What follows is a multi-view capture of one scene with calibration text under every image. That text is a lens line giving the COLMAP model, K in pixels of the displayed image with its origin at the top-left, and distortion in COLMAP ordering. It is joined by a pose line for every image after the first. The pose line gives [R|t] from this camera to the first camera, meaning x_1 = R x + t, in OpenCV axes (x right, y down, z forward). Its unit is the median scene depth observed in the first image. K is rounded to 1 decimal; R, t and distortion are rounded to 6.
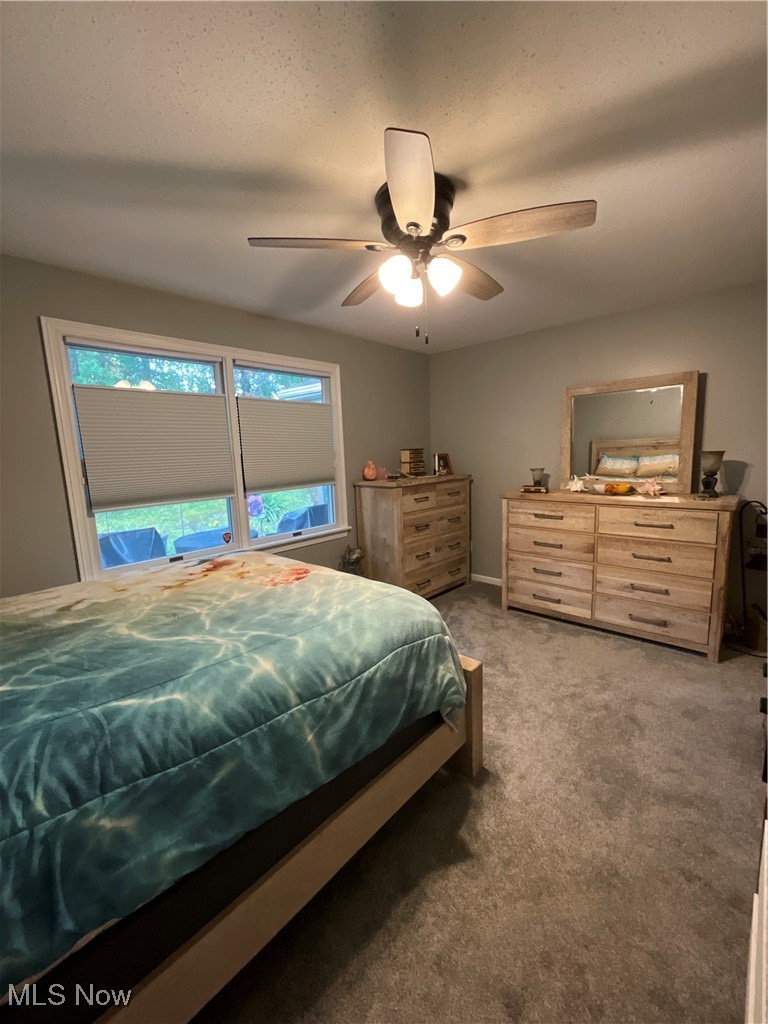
lens RADIAL K [[406.5, 0, 380.1], [0, 406.5, 513.1], [0, 0, 1]] dist [-0.000538, -0.000158]
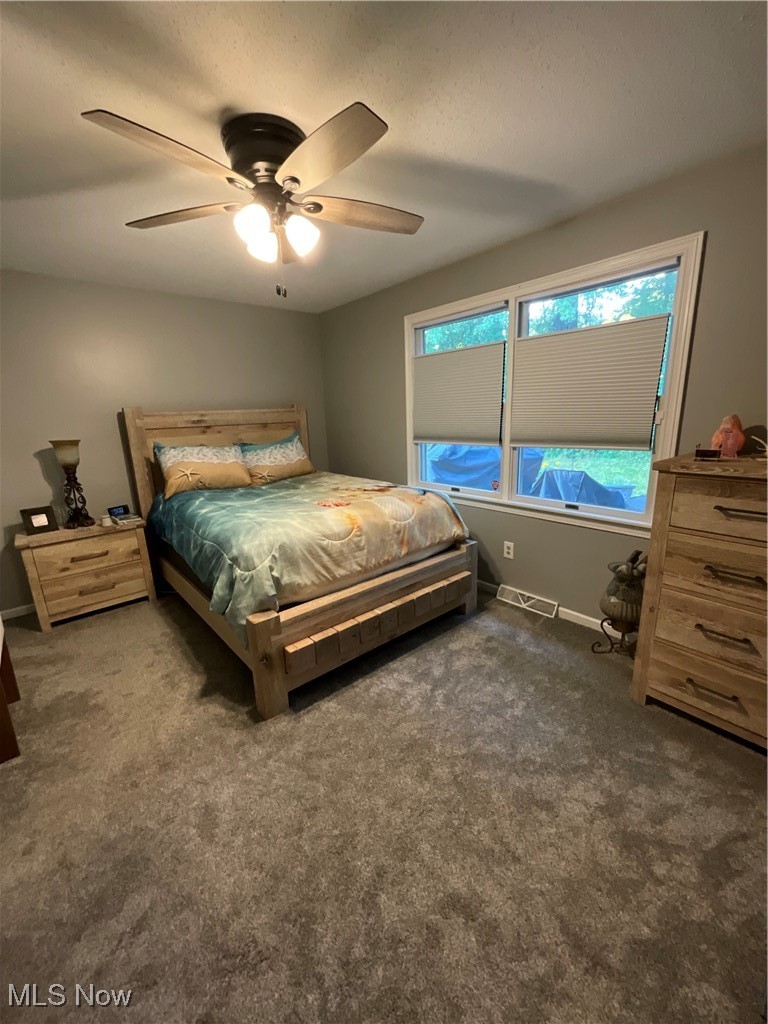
lens RADIAL K [[406.5, 0, 380.1], [0, 406.5, 513.1], [0, 0, 1]] dist [-0.000538, -0.000158]
pose [[-0.097016, 0.280530, -0.954930, 0.614202], [-0.110892, 0.950435, 0.290476, -0.130282], [0.989086, 0.134075, -0.061099, 0.729465]]
